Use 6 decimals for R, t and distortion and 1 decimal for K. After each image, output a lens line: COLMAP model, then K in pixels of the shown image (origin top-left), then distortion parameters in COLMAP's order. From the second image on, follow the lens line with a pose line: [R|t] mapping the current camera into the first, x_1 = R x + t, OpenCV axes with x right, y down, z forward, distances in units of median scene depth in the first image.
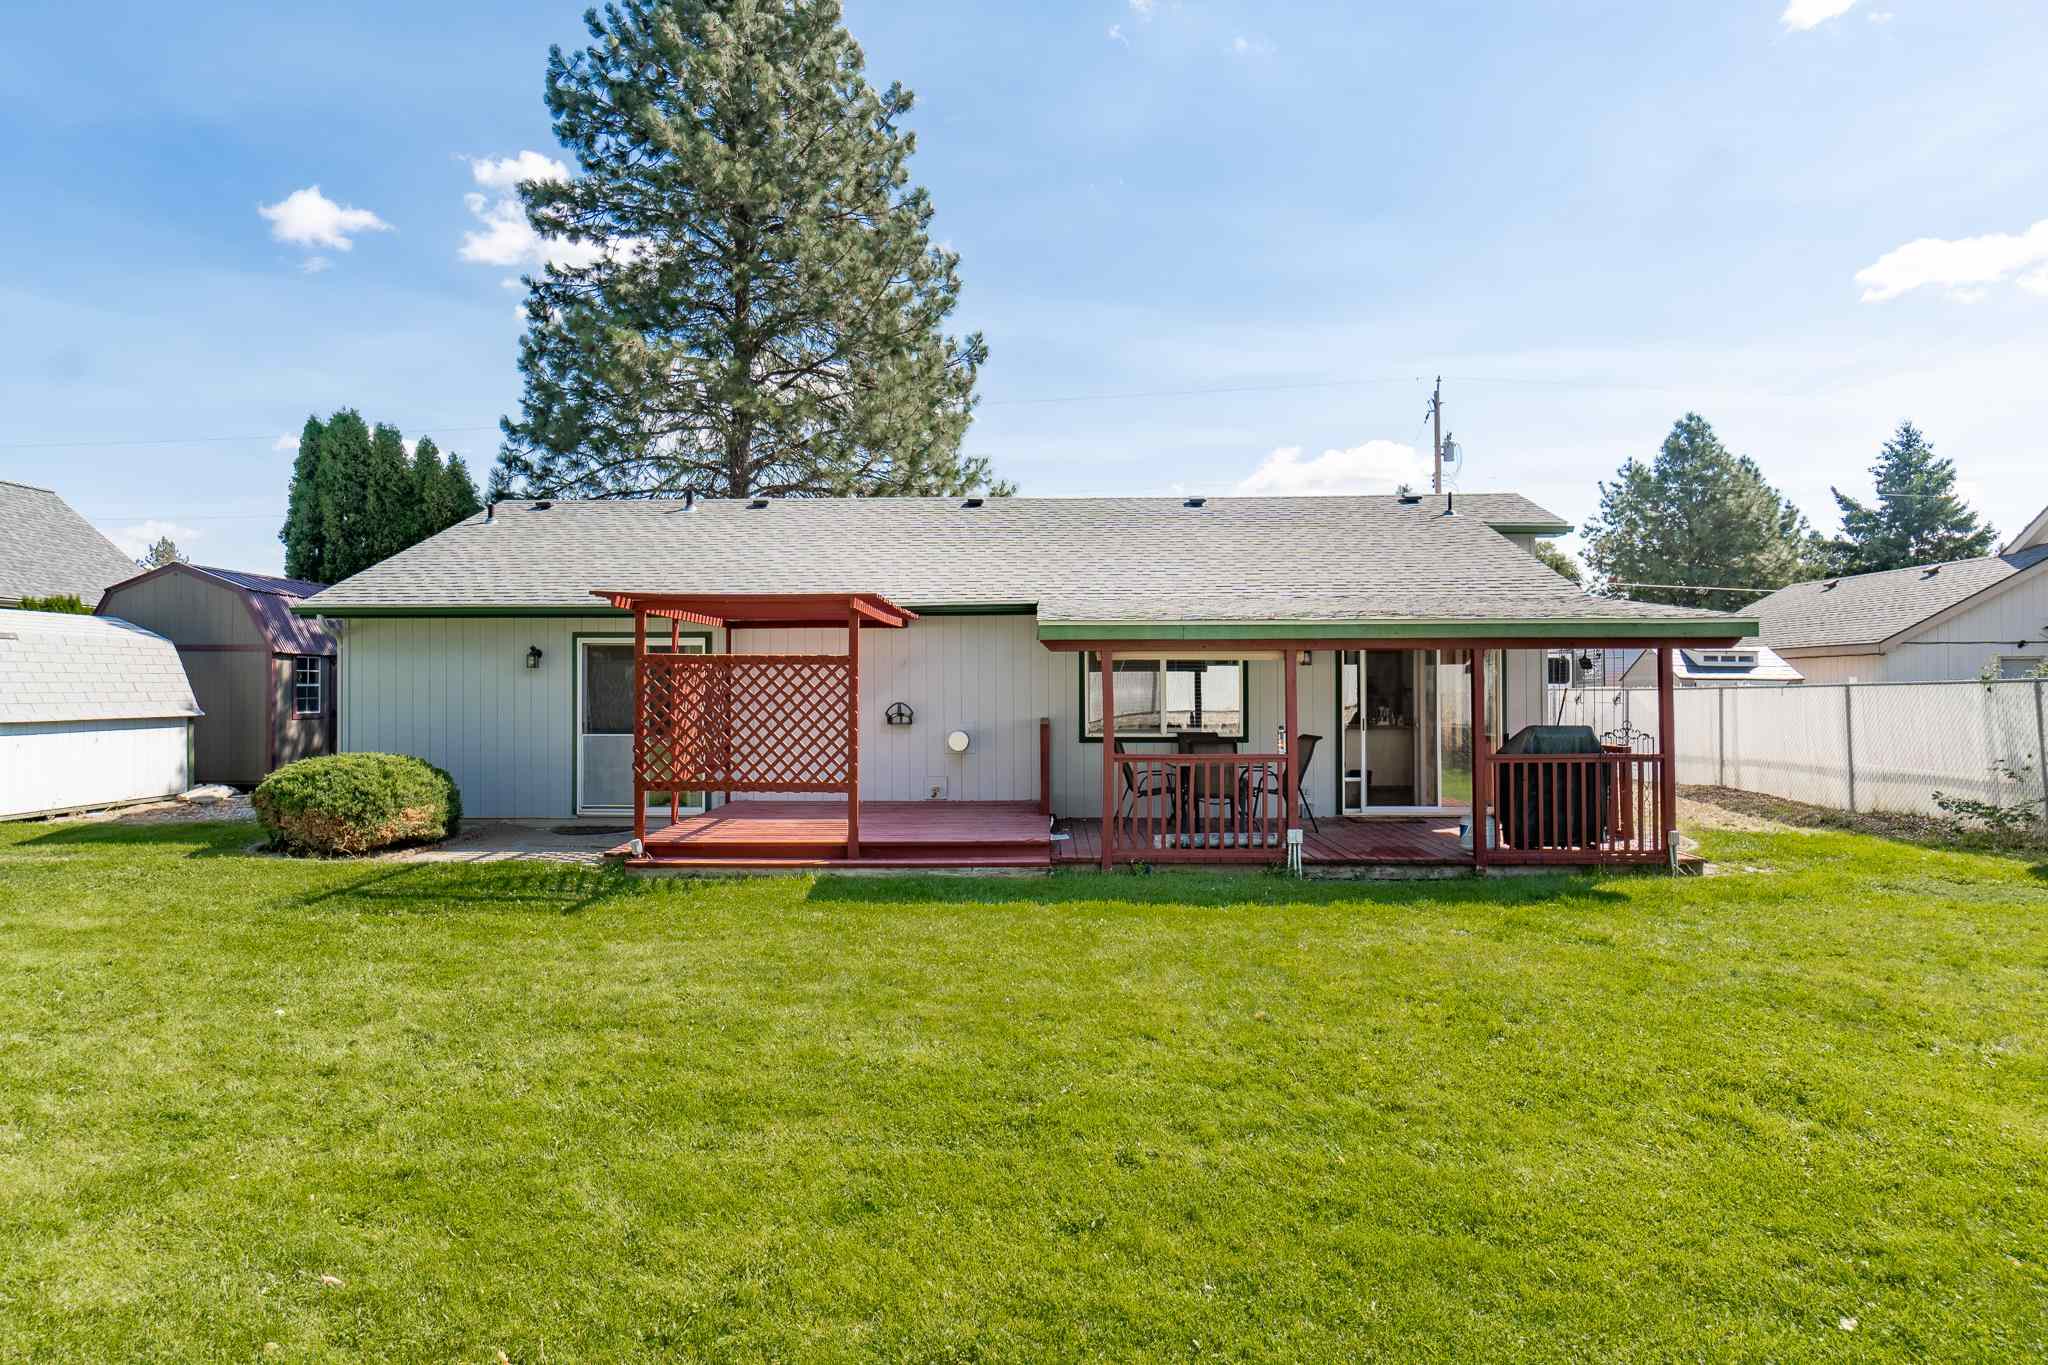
lens RADIAL K [[1046.0, 0, 1025.3], [0, 1046.0, 675.3], [0, 0, 1]] dist [-0.010002, -0.000252]
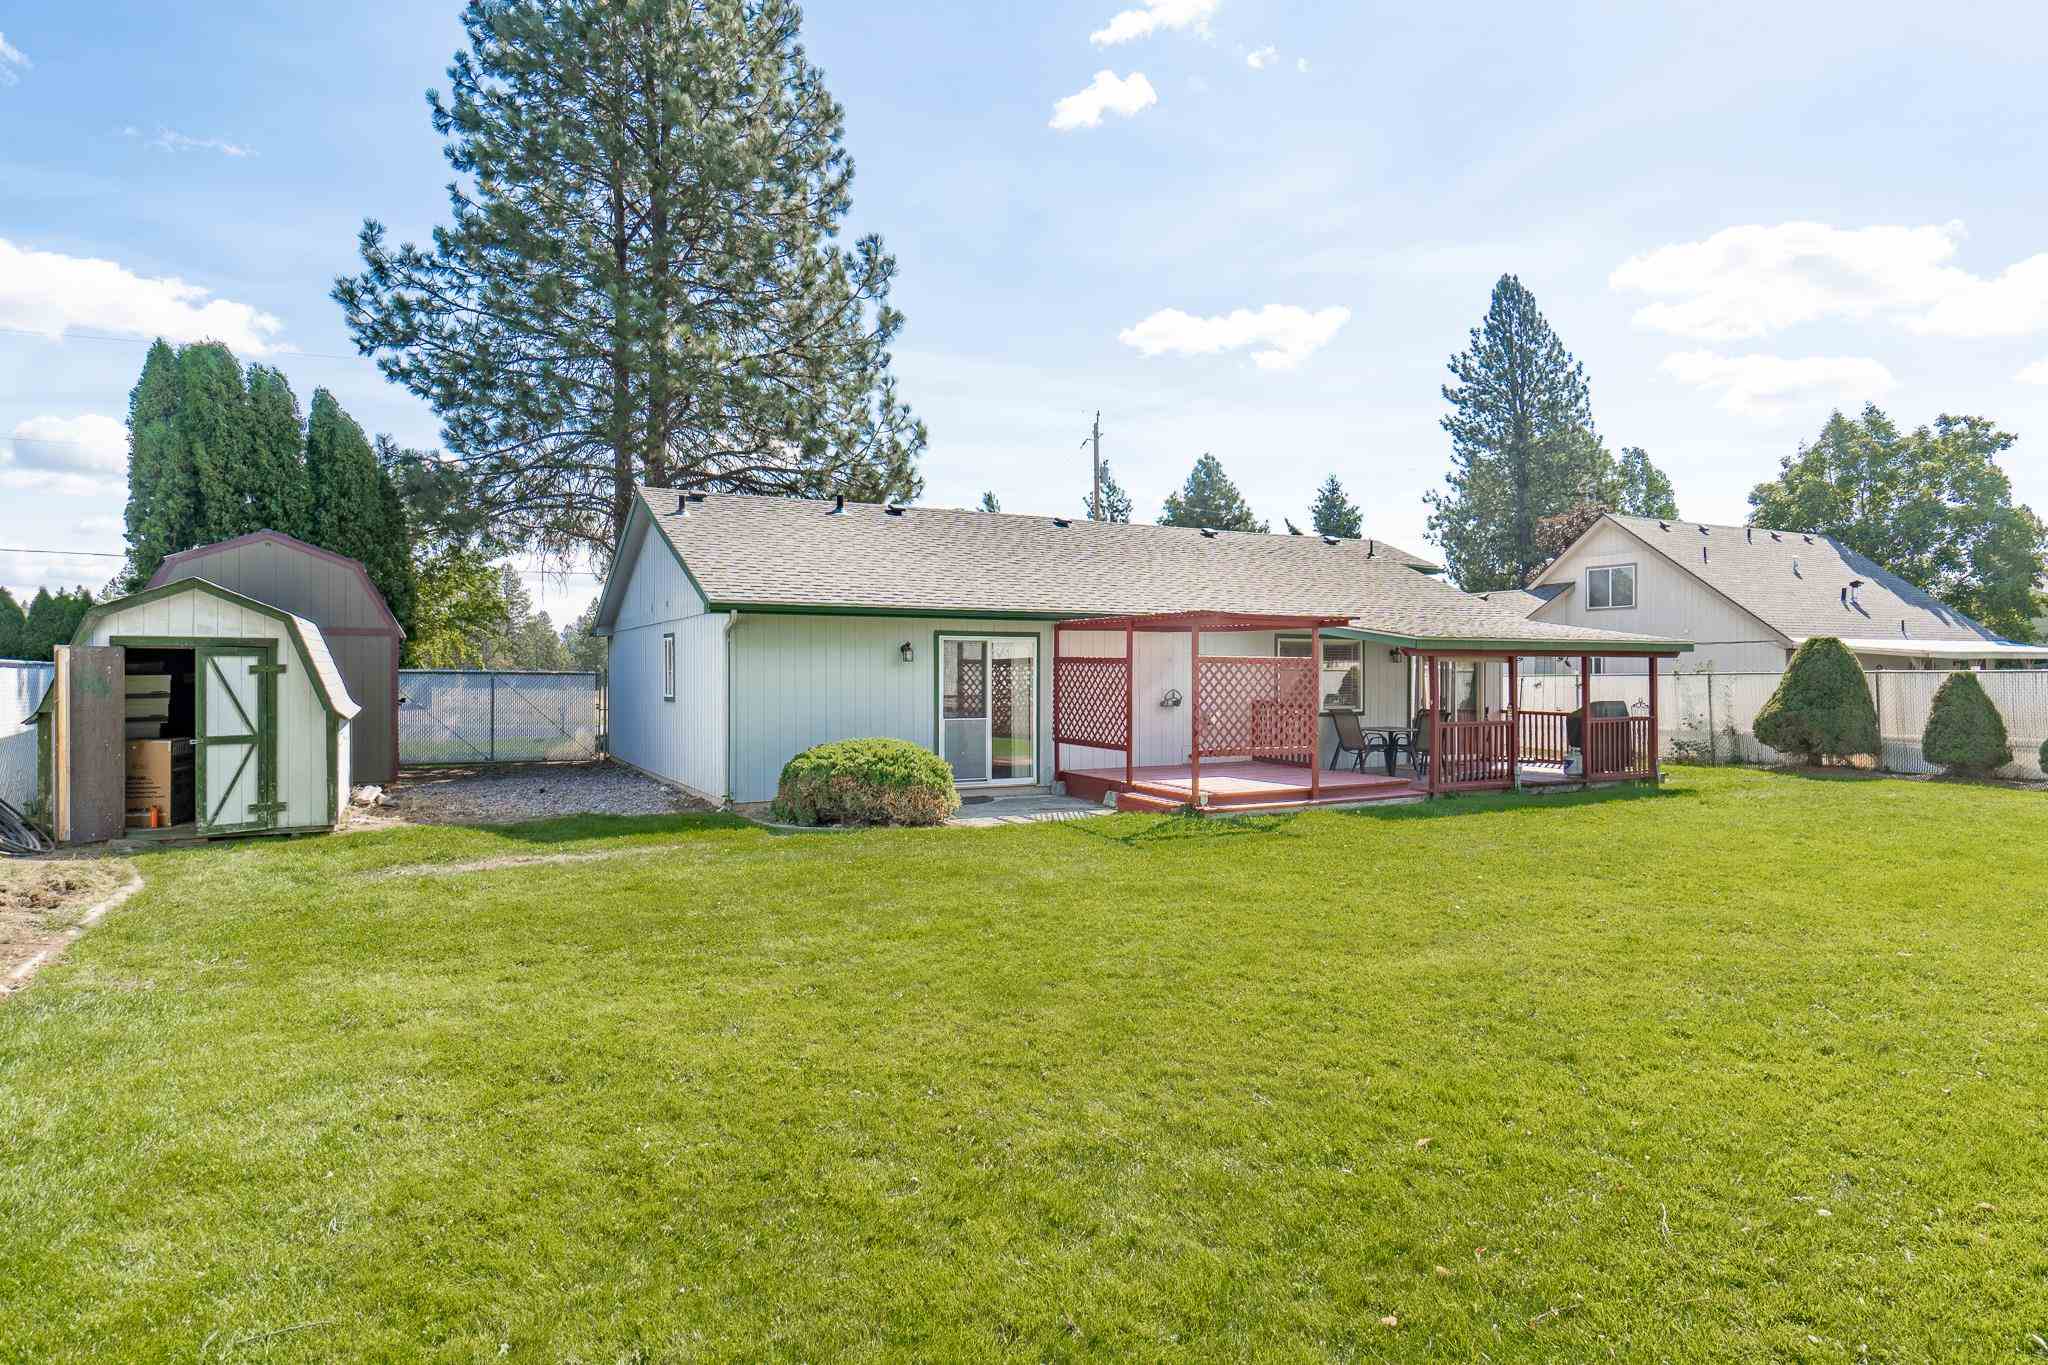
lens RADIAL K [[1046.0, 0, 1025.3], [0, 1046.0, 675.3], [0, 0, 1]] dist [-0.010002, -0.000252]
pose [[0.883473, 0.000570, 0.468482, -0.877907], [-0.008189, 0.999865, 0.014226, -0.009084], [-0.468411, -0.016405, 0.883358, -0.062249]]
